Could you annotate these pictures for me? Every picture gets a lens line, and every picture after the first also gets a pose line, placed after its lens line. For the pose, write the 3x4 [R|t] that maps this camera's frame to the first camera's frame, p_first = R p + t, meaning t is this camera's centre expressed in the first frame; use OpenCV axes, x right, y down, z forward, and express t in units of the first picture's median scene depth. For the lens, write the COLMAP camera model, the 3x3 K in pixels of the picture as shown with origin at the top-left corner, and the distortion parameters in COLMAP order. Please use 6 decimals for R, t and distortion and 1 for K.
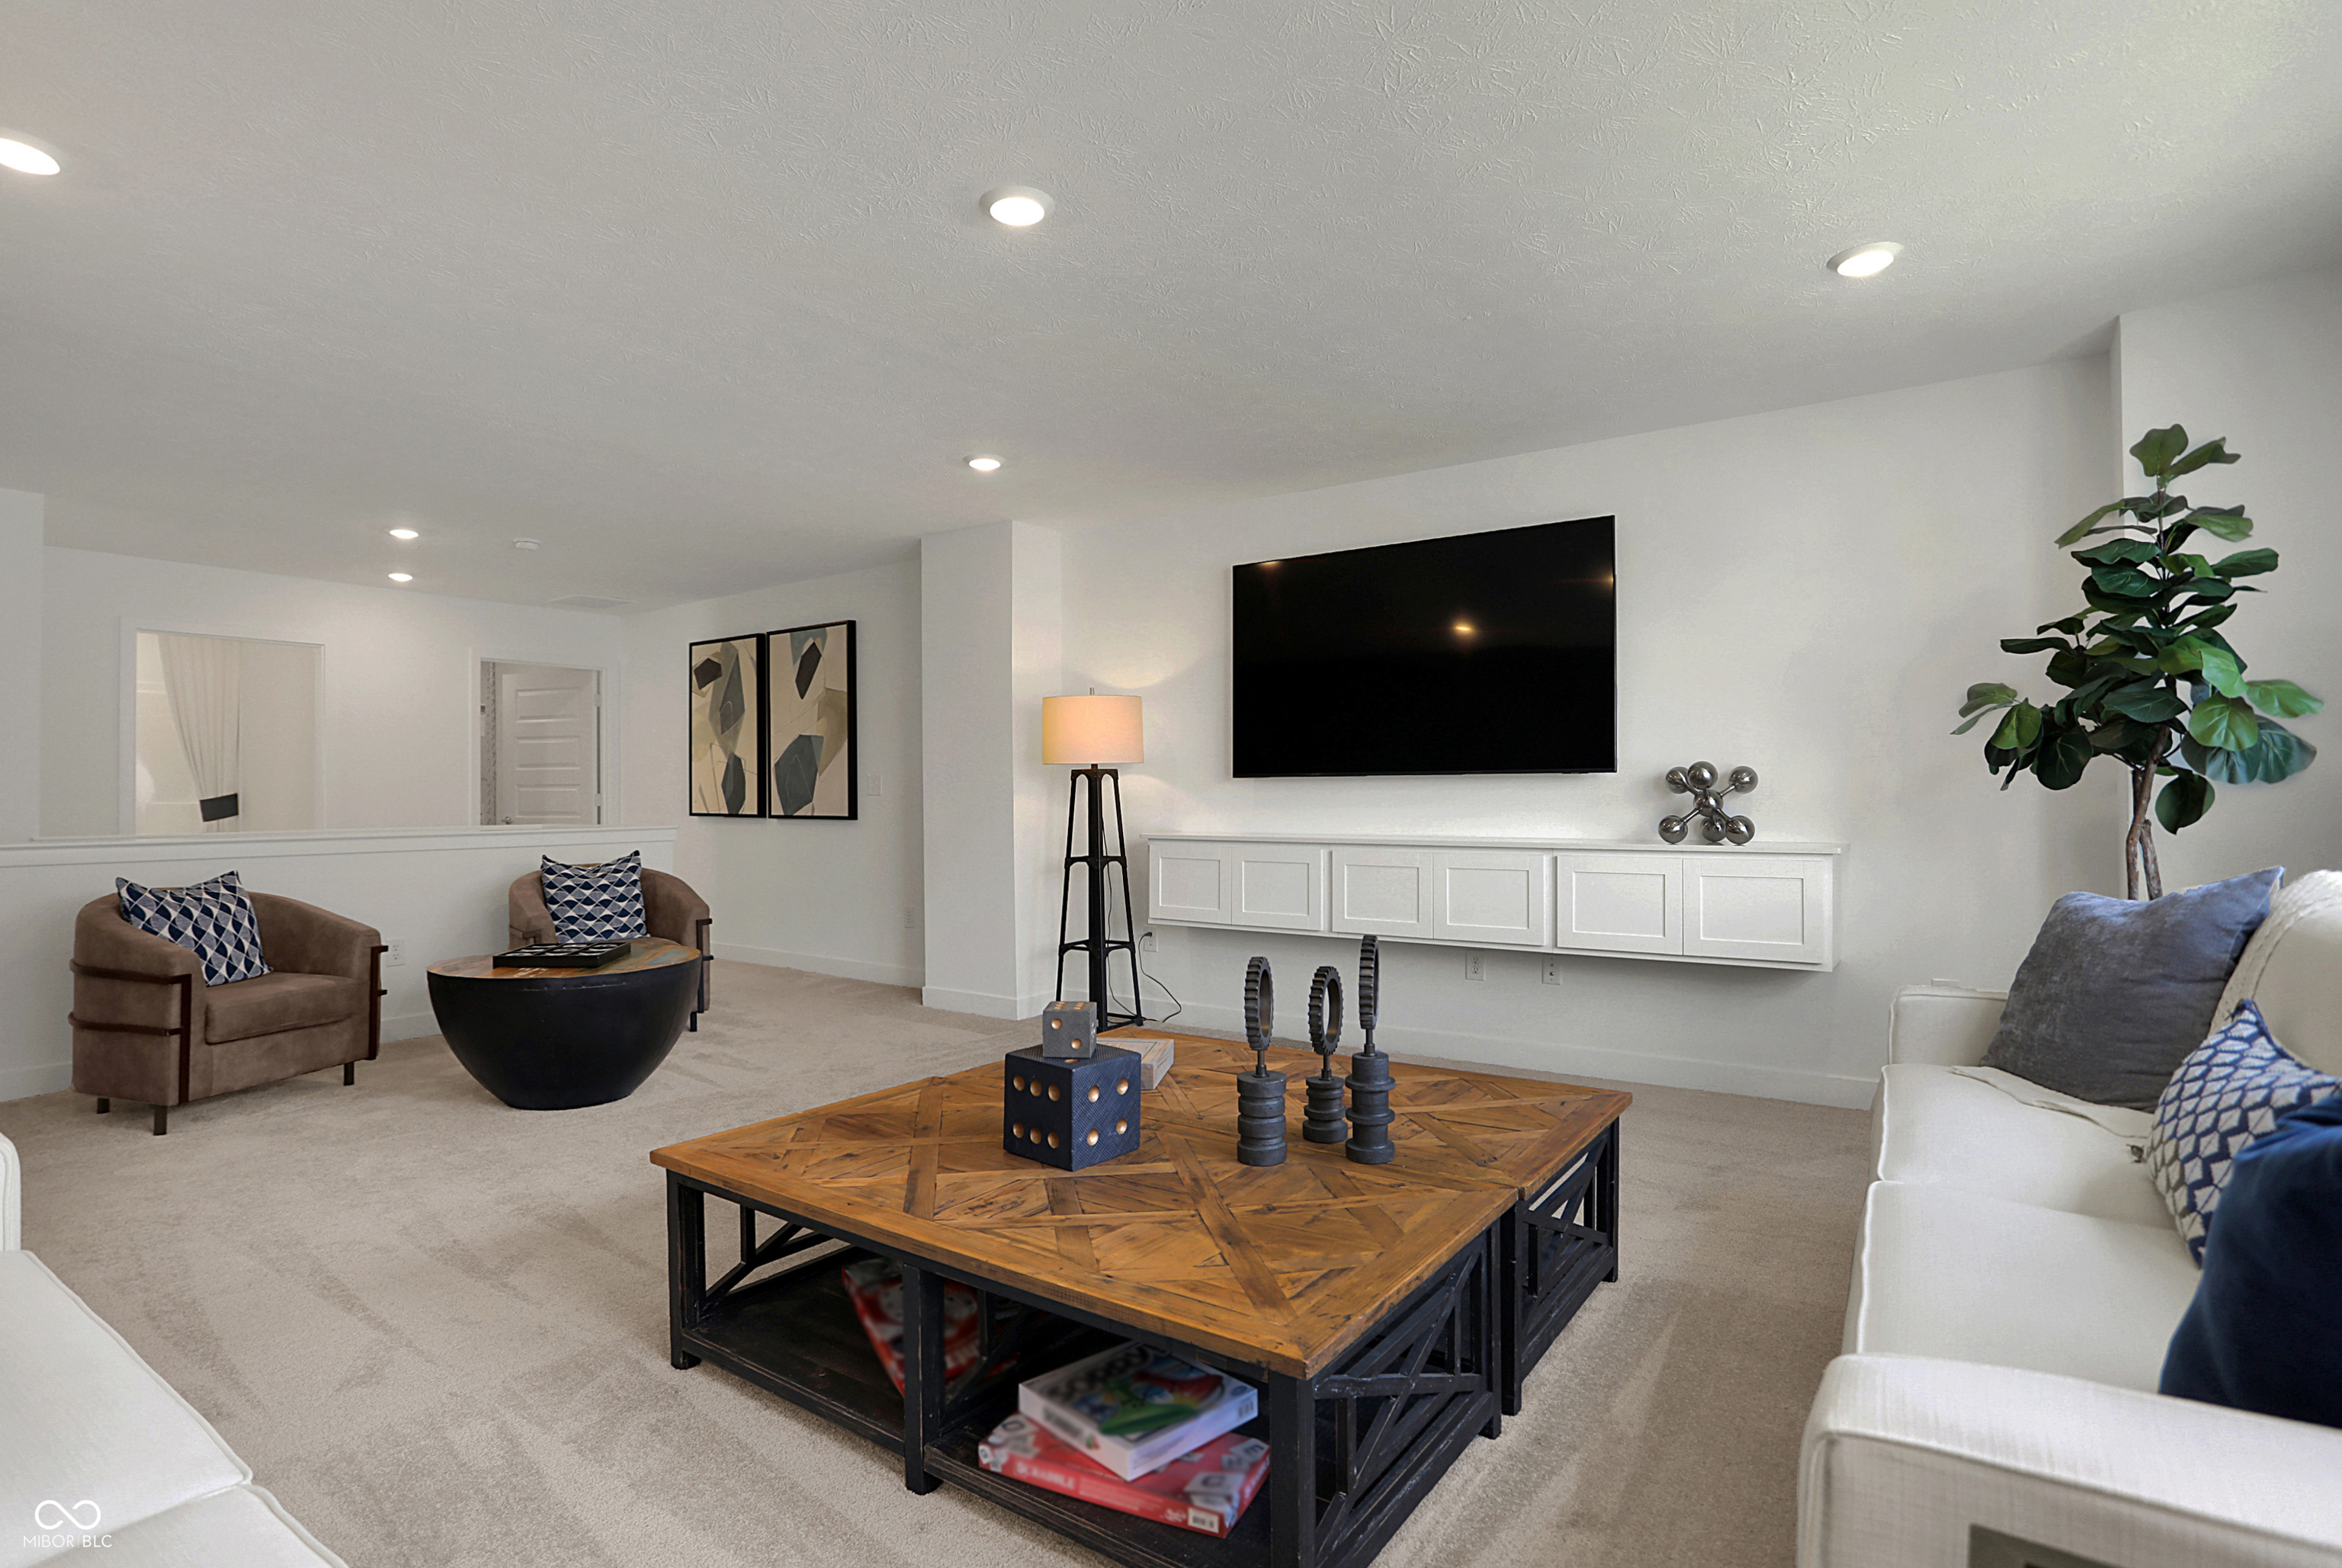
lens RADIAL K [[1182.3, 0, 1173.8], [0, 1182.3, 777.9], [0, 0, 1]] dist [-0.110058, 0.048253]
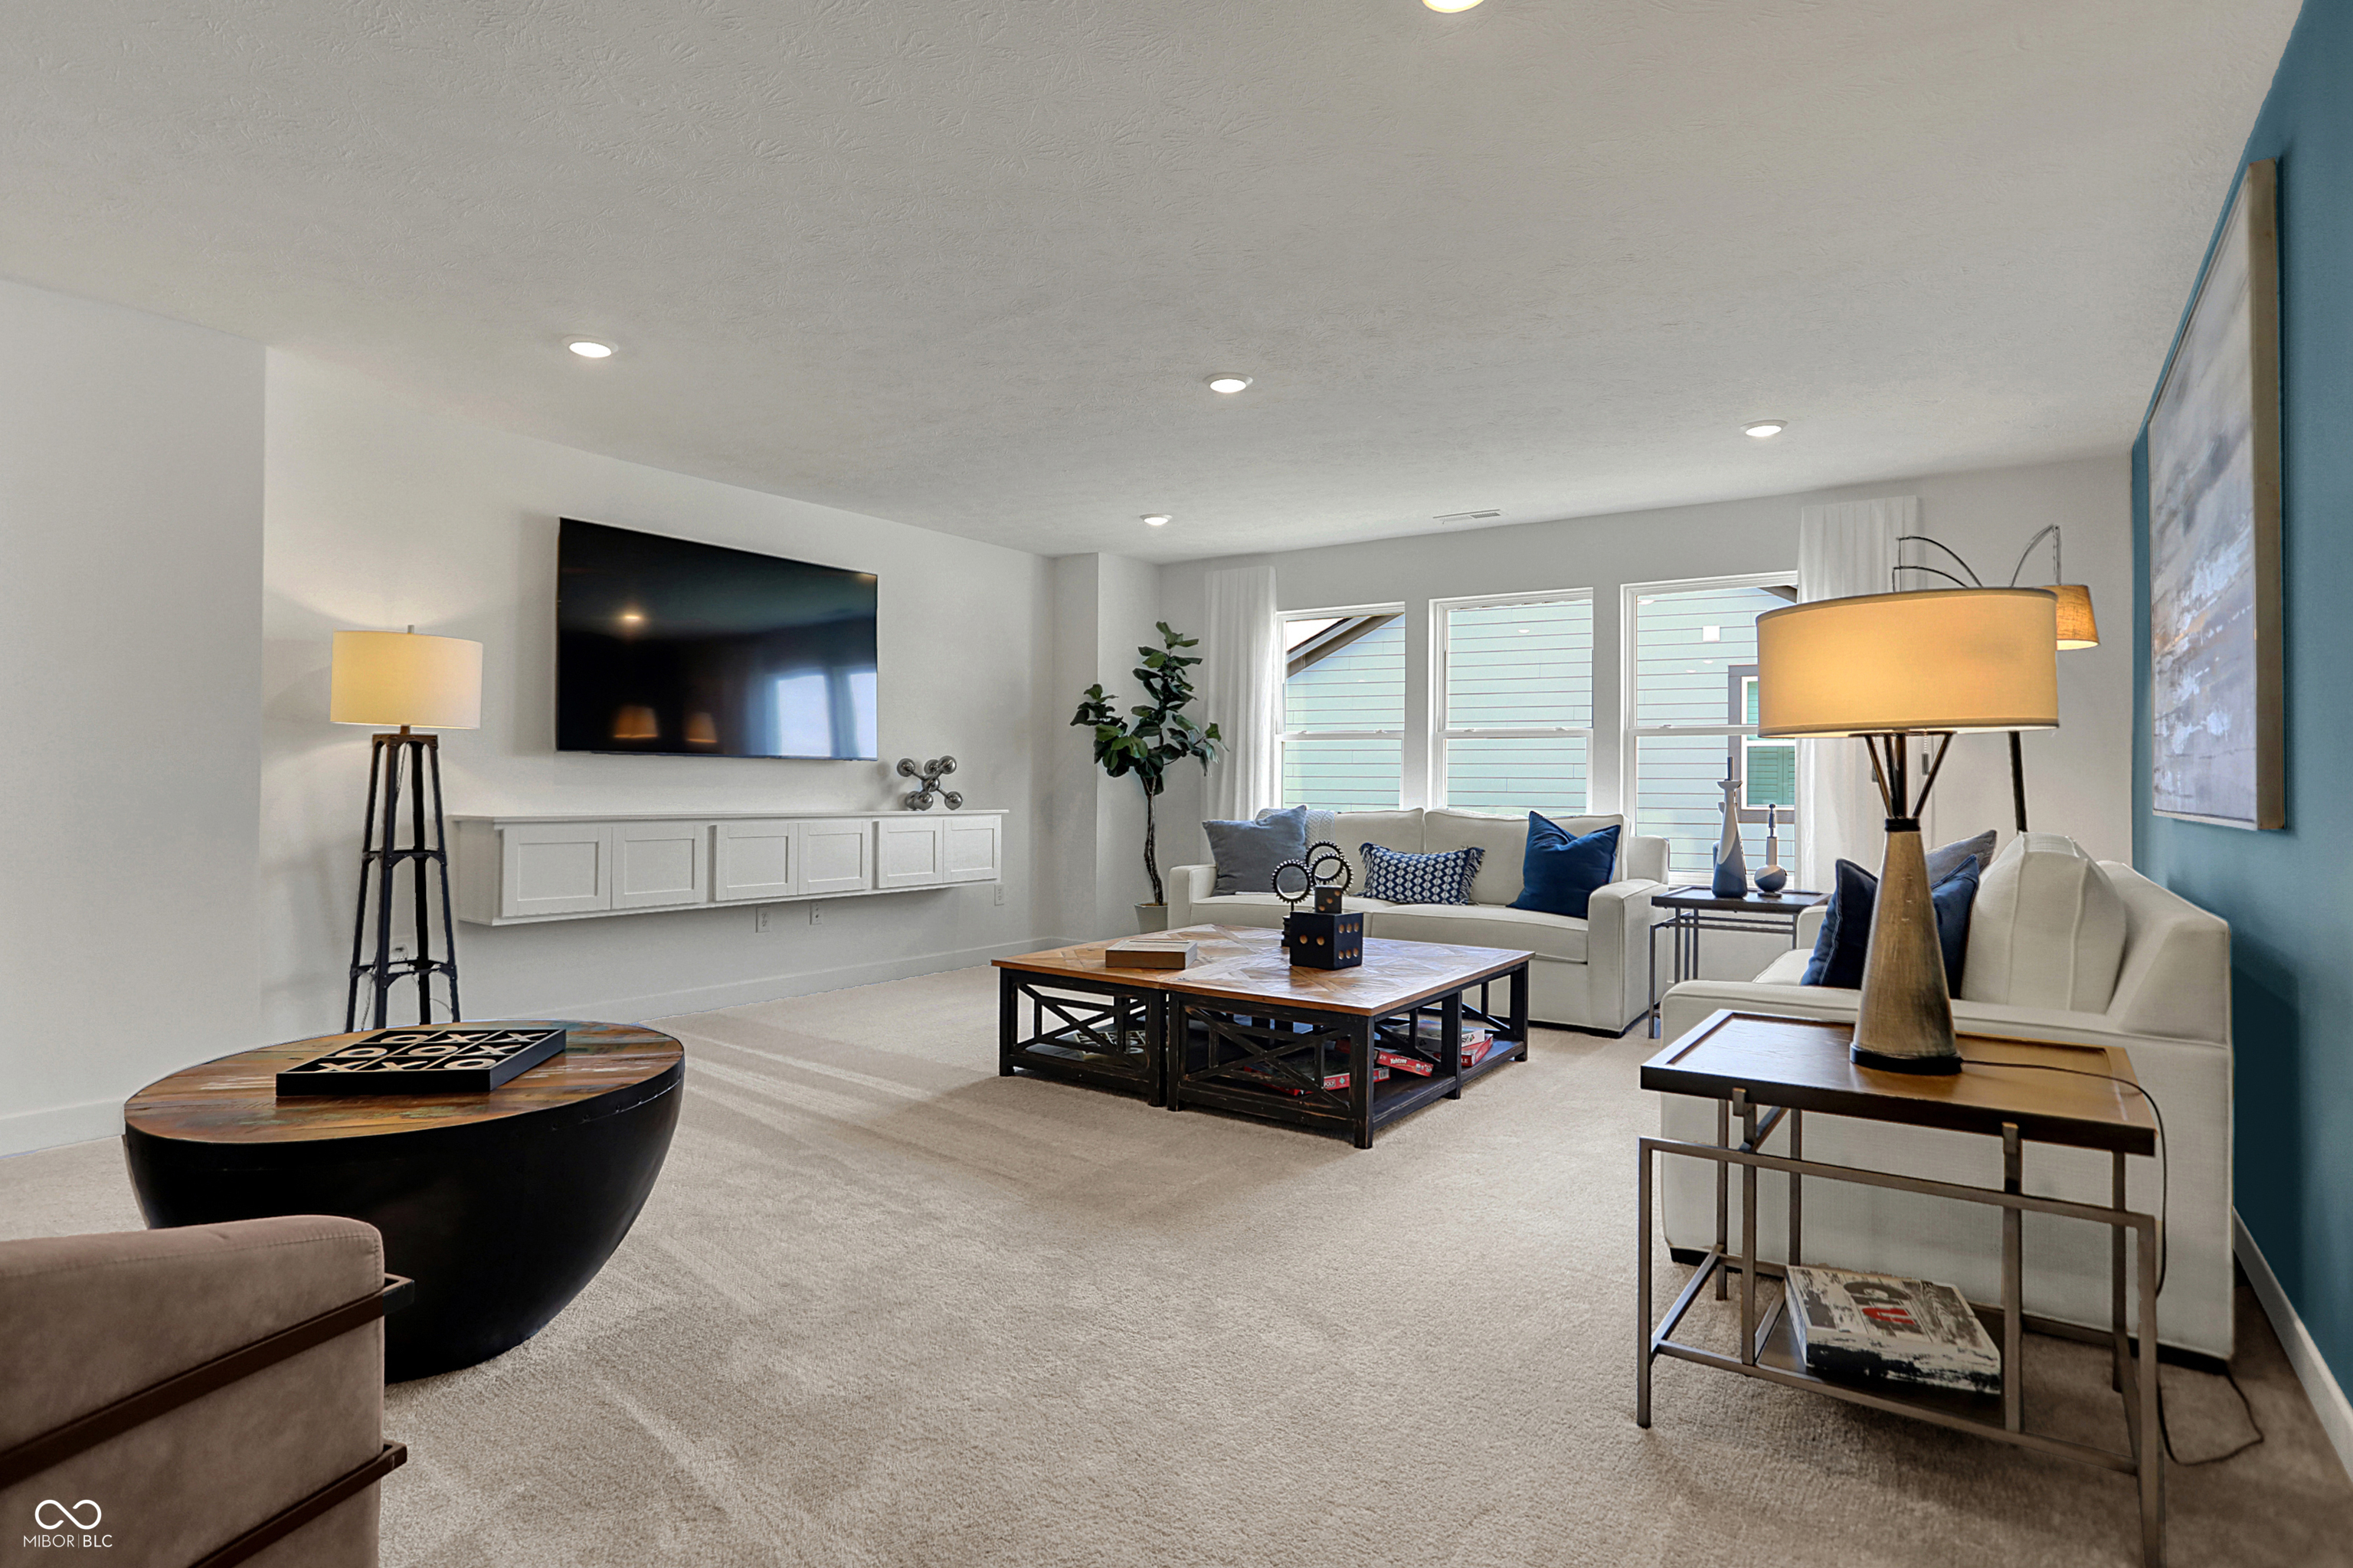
lens RADIAL K [[1188.0, 0, 1179.3], [0, 1188.0, 777.8], [0, 0, 1]] dist [-0.110058, 0.048253]
pose [[0.024911, 0.004402, 0.999680, -0.829991], [-0.026873, 0.999632, -0.003732, 0.009613], [-0.999328, -0.026771, 0.025020, 0.494198]]
